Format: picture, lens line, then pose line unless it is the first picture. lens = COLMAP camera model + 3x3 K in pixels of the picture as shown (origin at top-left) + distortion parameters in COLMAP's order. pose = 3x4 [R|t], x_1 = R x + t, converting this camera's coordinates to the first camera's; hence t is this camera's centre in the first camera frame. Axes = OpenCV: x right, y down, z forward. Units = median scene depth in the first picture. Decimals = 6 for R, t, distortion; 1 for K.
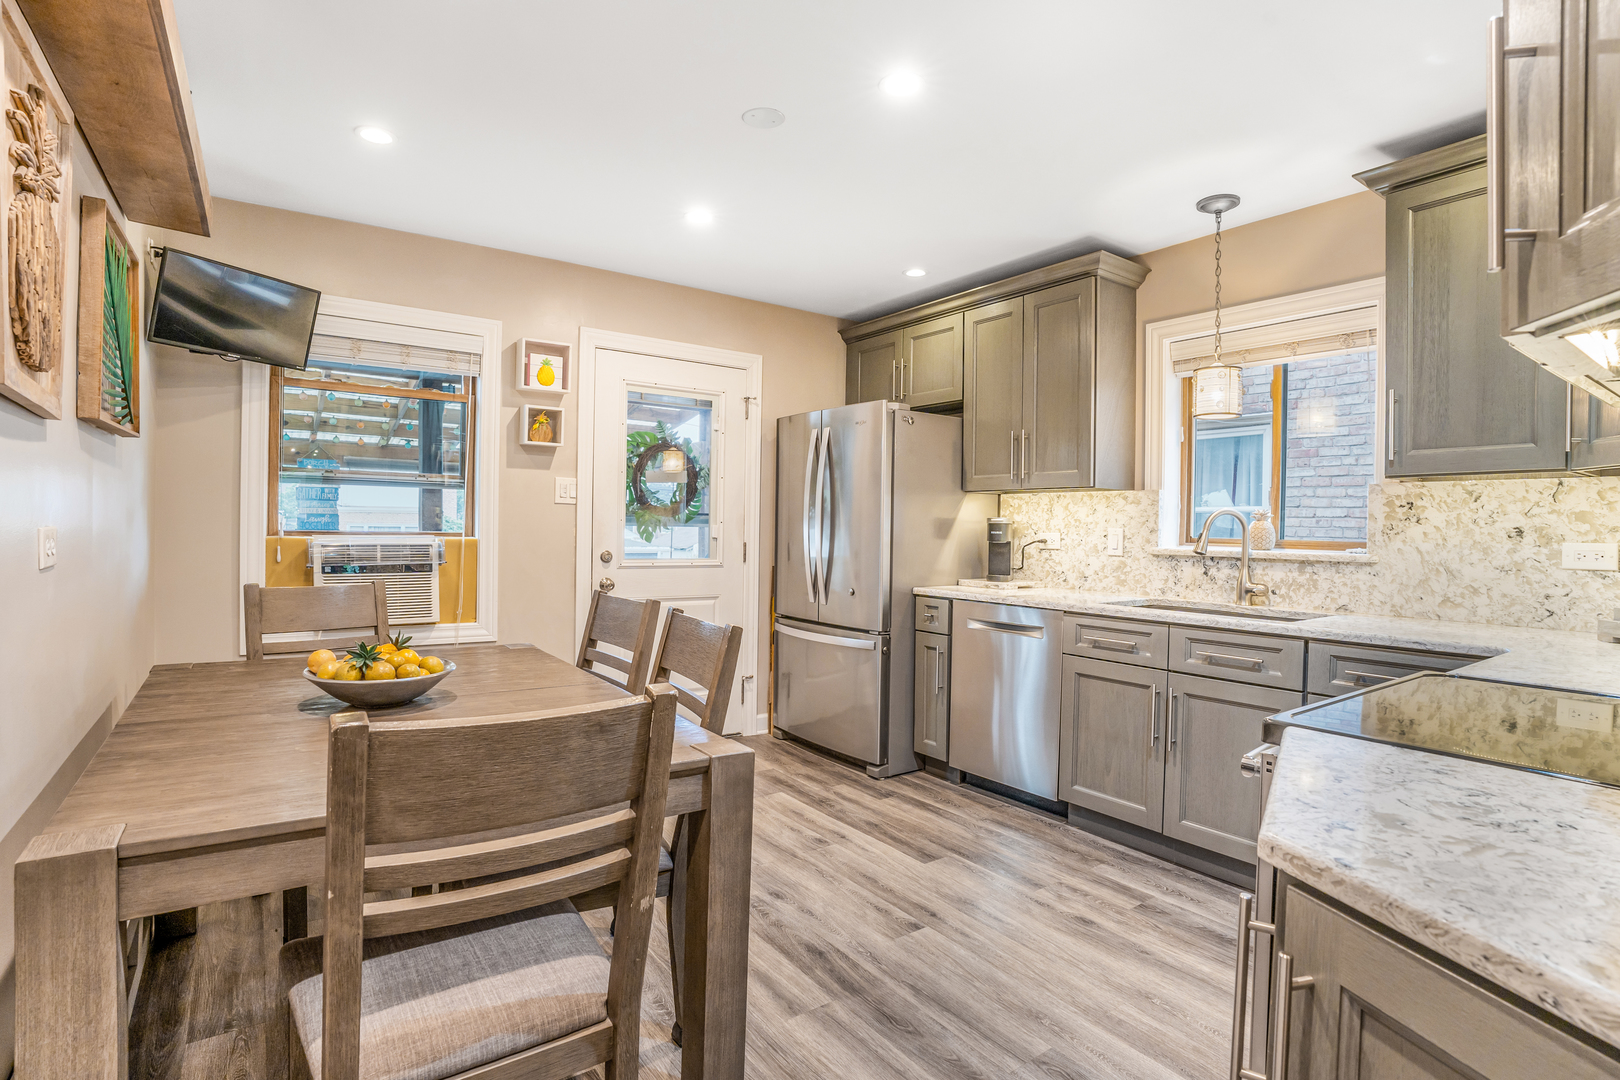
lens RADIAL K [[766.8, 0, 810.0], [0, 766.8, 540.0], [0, 0, 1]] dist [-0.065100, 0.026875]
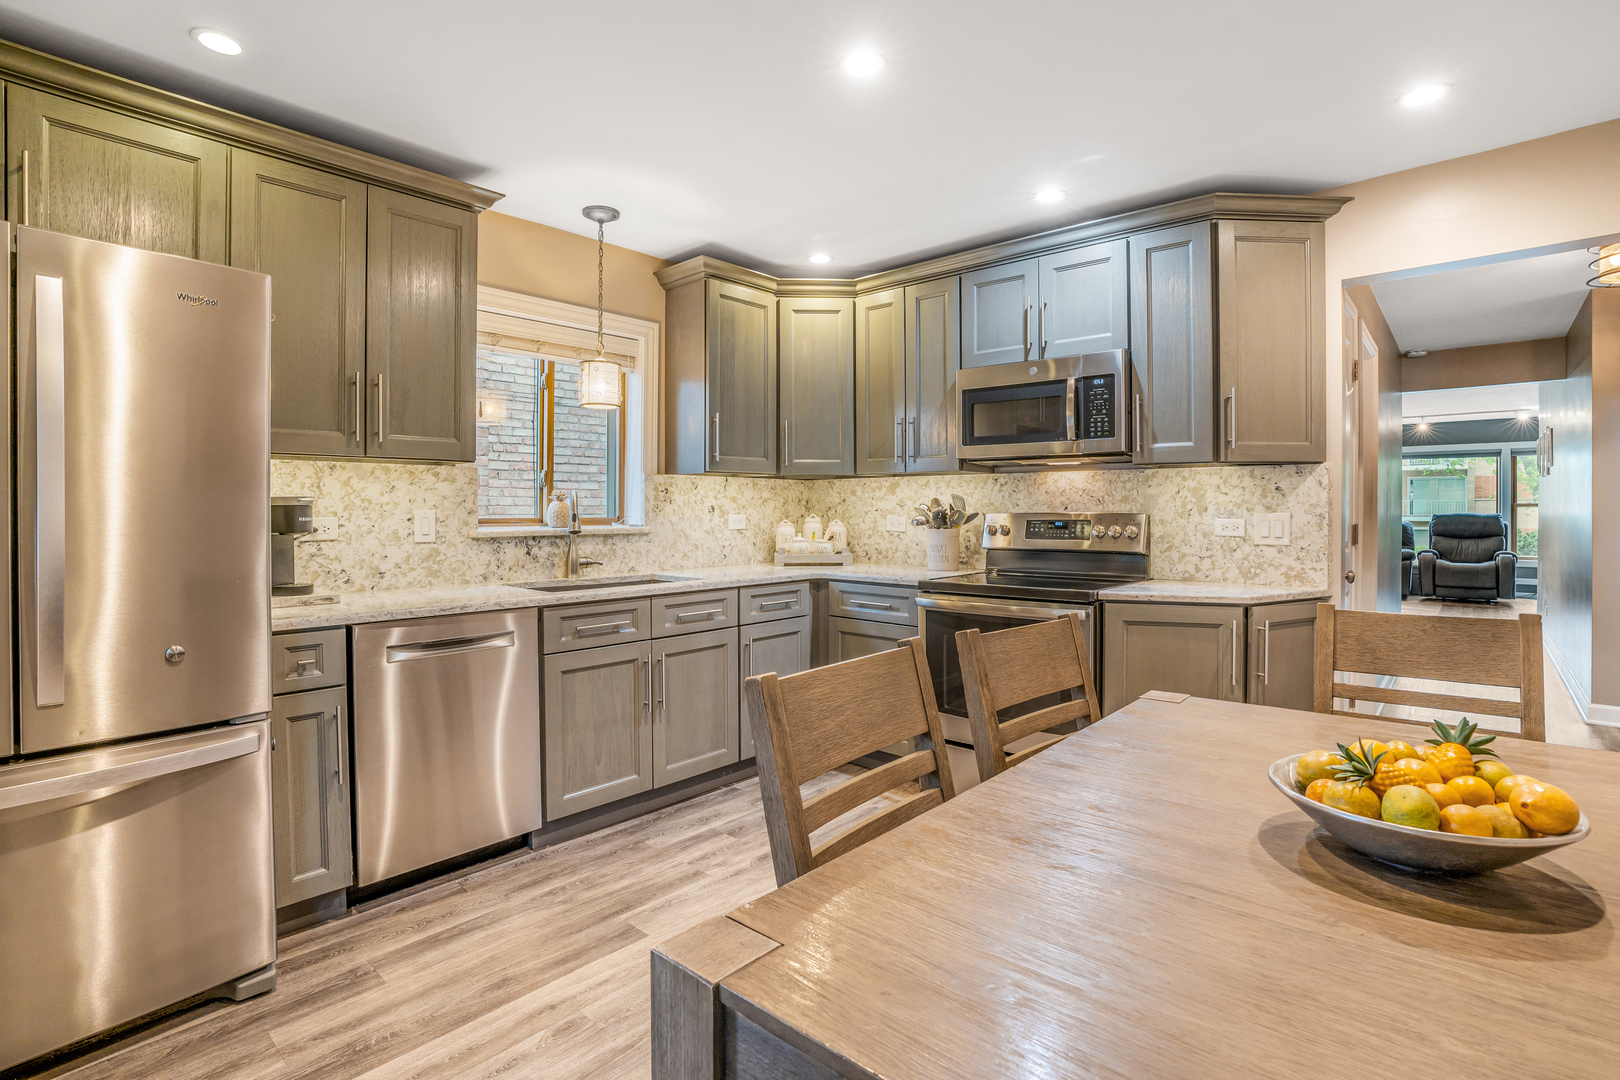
lens RADIAL K [[764.6, 0, 808.9], [0, 764.6, 510.1], [0, 0, 1]] dist [-0.063475, 0.023519]
pose [[-0.194067, -0.015740, 0.980862, -0.571573], [0.015573, 0.999696, 0.019123, -0.028384], [-0.980865, 0.018986, -0.193763, 0.865477]]
